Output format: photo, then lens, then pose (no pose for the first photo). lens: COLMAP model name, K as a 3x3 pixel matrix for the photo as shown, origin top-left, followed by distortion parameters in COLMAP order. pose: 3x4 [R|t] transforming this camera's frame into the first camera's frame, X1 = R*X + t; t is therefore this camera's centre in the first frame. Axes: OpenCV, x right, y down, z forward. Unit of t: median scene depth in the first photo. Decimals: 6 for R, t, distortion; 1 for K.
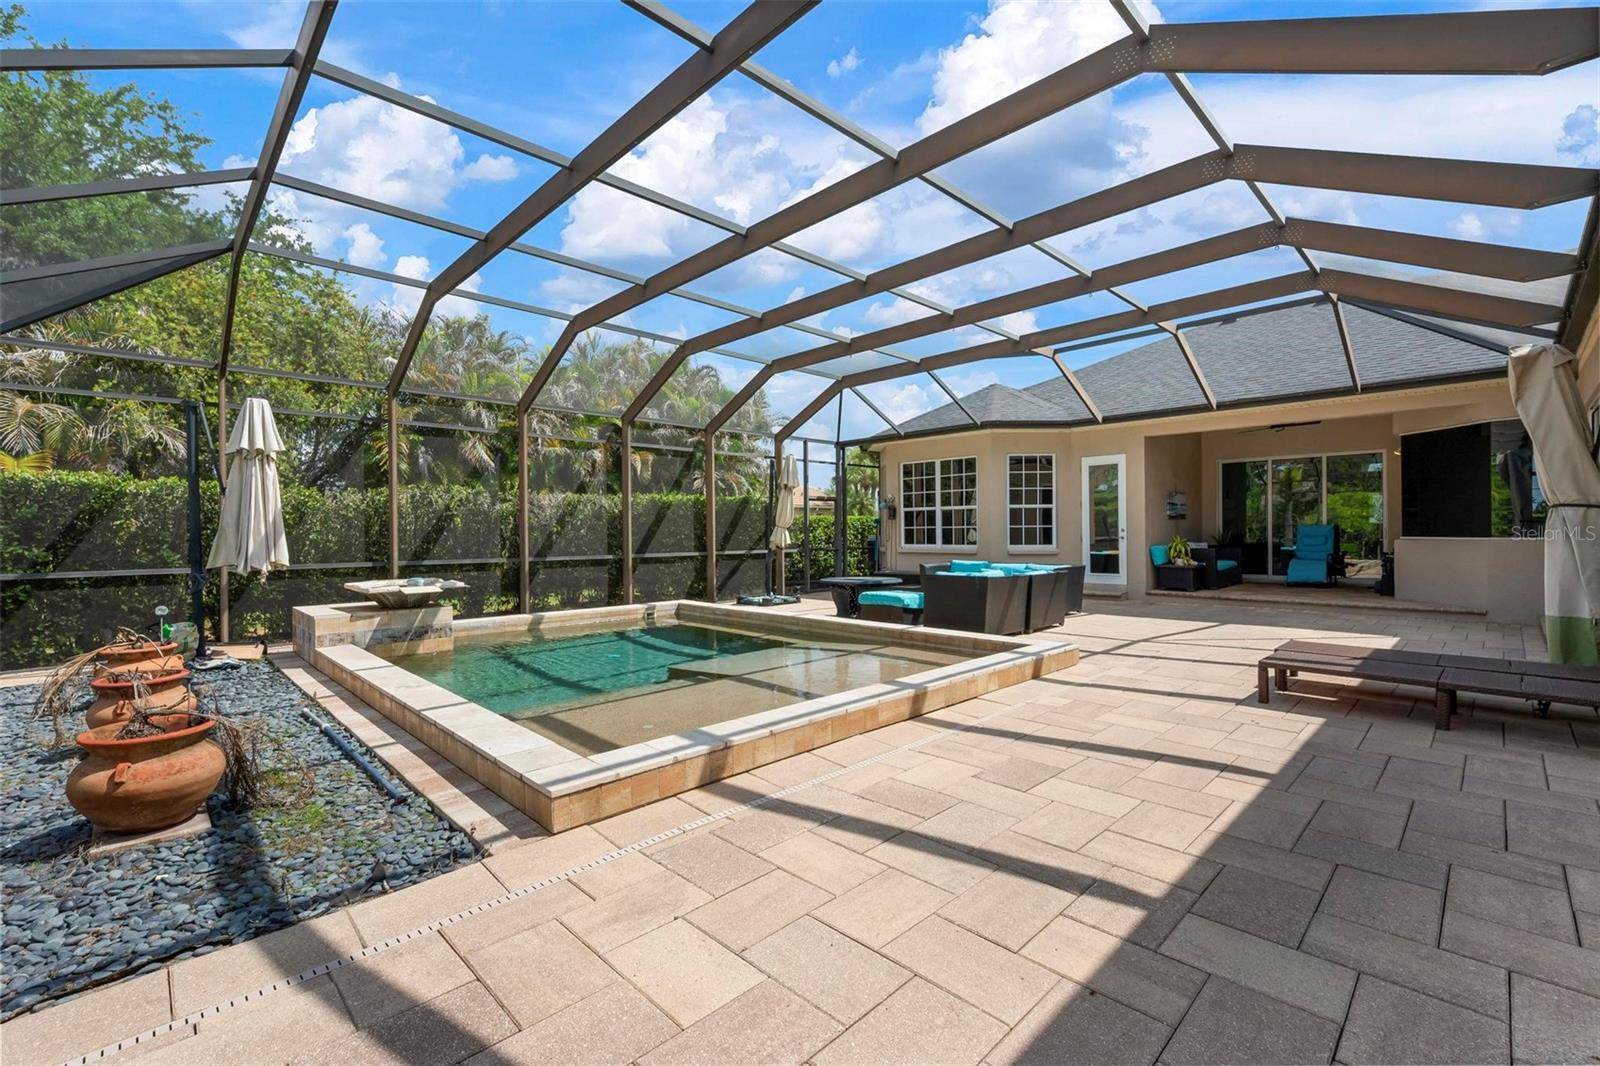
lens RADIAL K [[677.6, 0, 806.6], [0, 677.6, 525.8], [0, 0, 1]] dist [-0.001595, -0.000189]
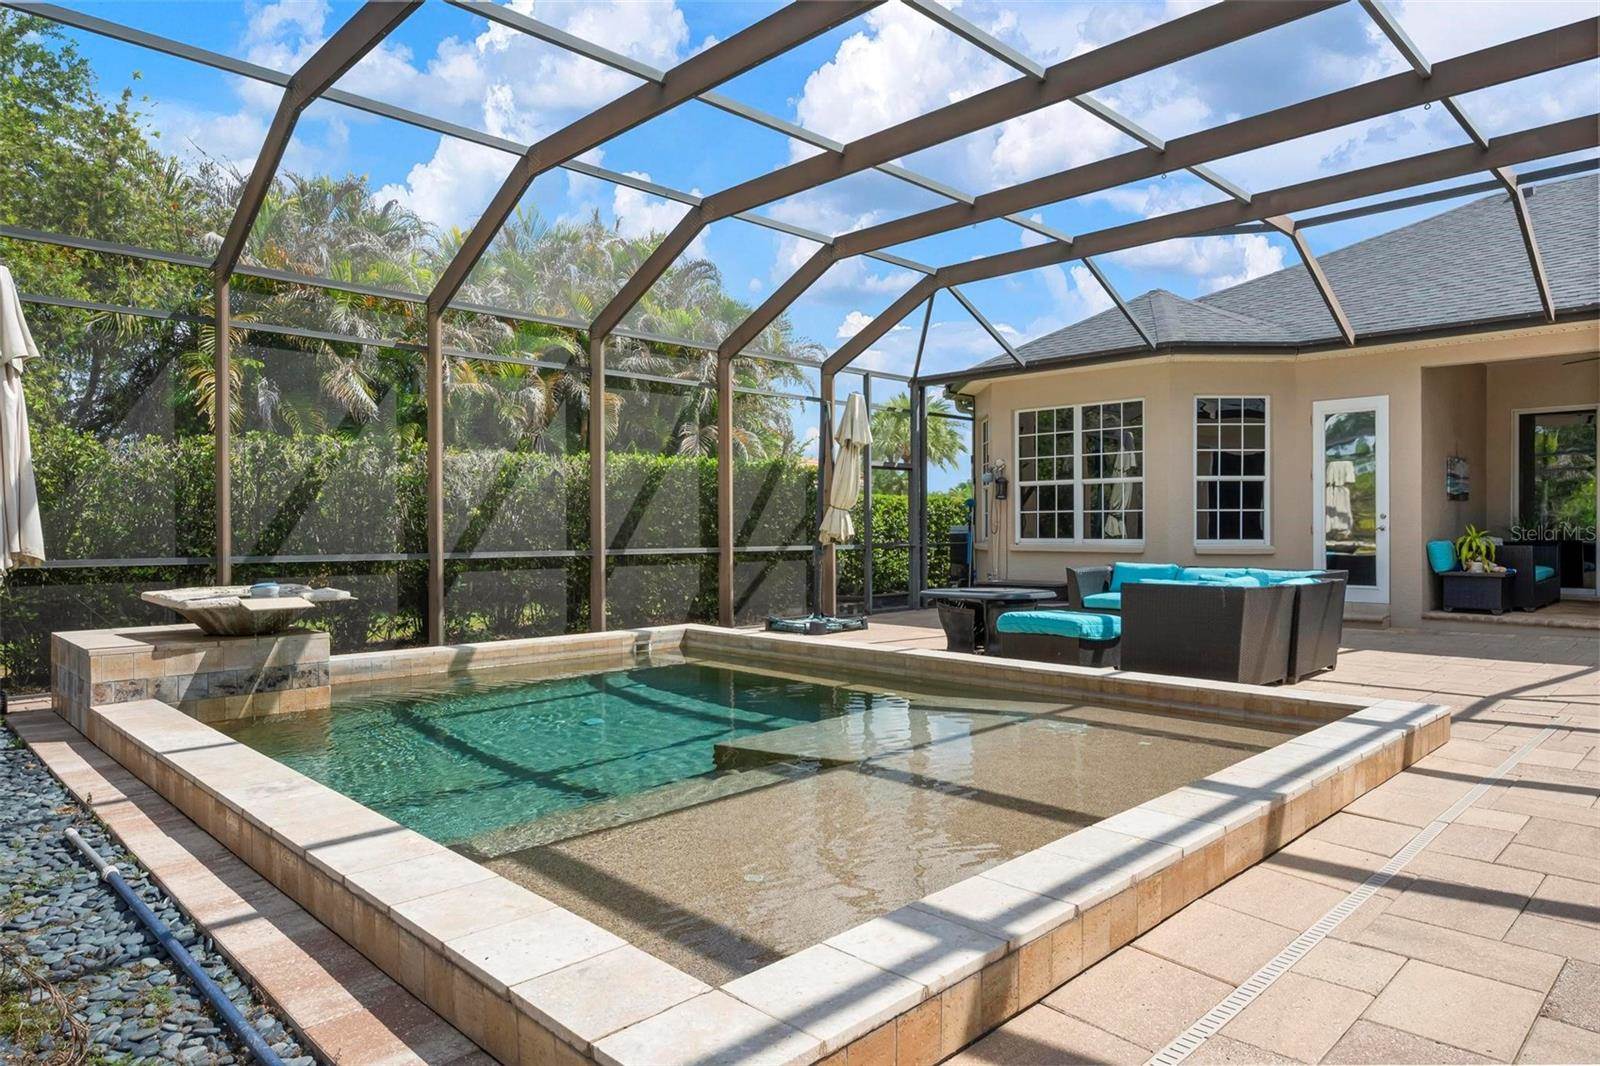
lens RADIAL K [[970.3, 0, 806.0], [0, 970.3, 521.6], [0, 0, 1]] dist [-0.000881, -0.000622]
pose [[0.999960, 0.005939, 0.006743, -0.087882], [-0.005960, 0.999978, 0.003067, 0.013665], [-0.006725, -0.003107, 0.999973, 0.121745]]
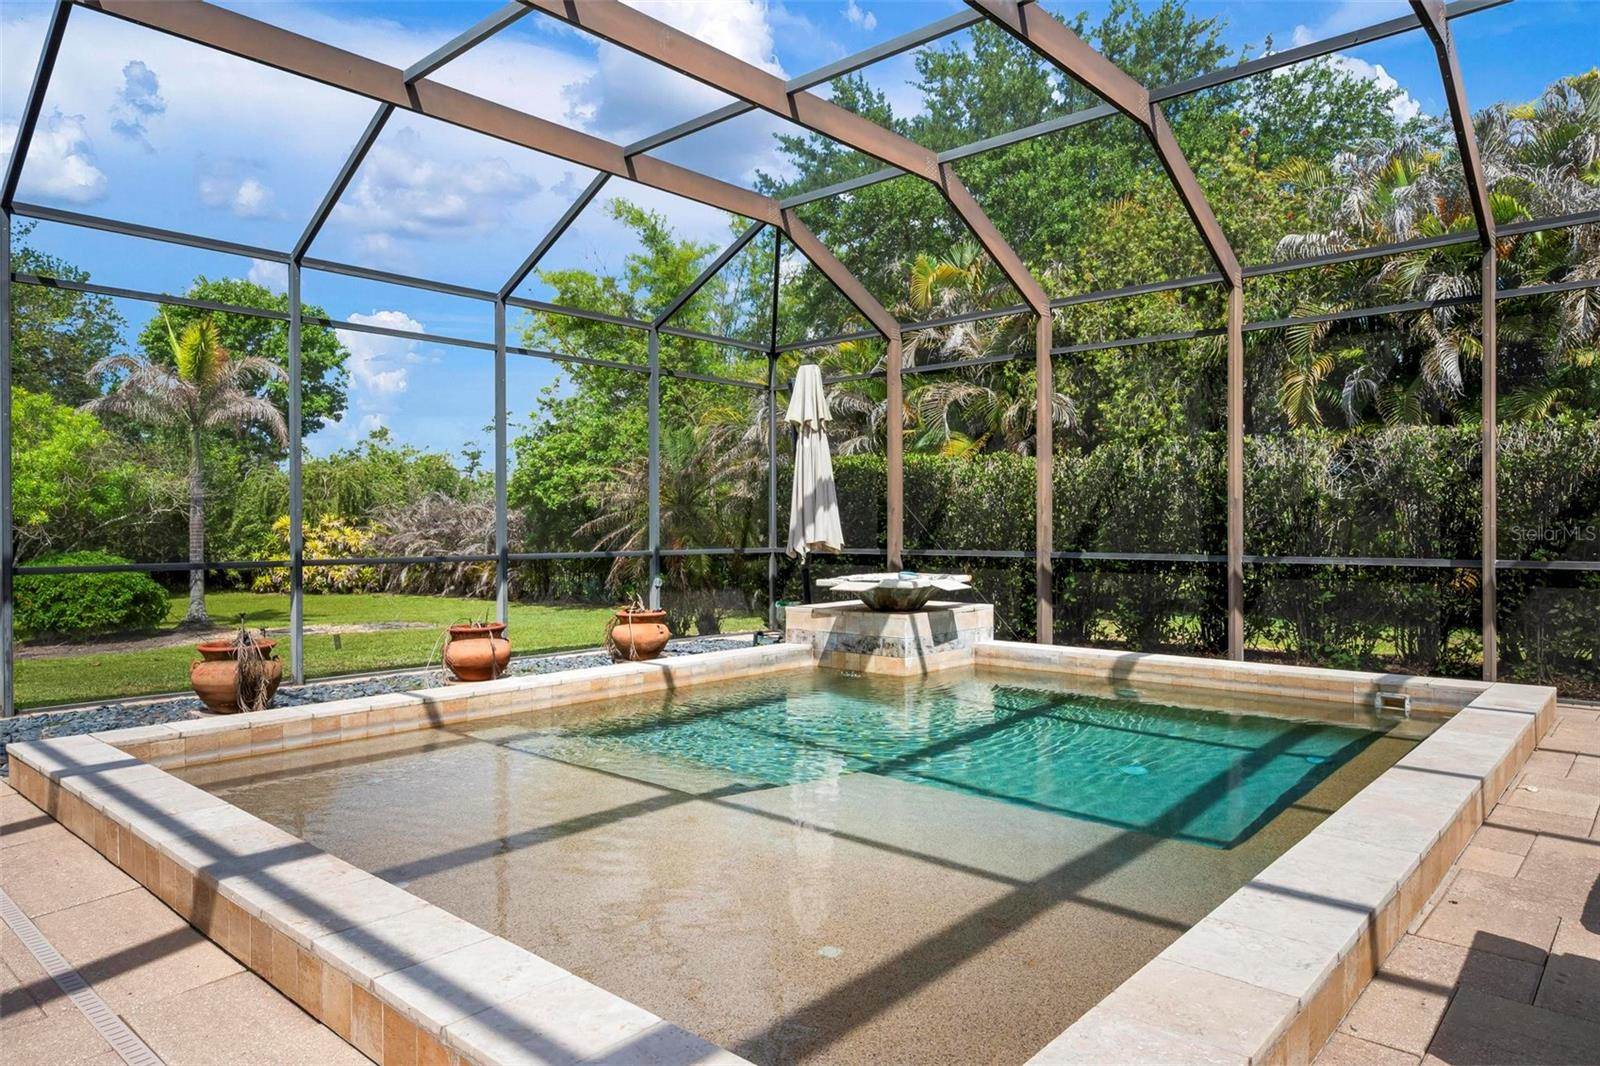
lens RADIAL K [[1006.1, 0, 800.0], [0, 1006.1, 533.0], [0, 0, 1]] dist [0.028077, -0.000298]
pose [[0.066086, 0.009882, -0.997765, 0.356066], [0.013648, 0.999848, 0.010806, 0.015480], [0.997721, -0.014332, 0.065941, 0.582590]]
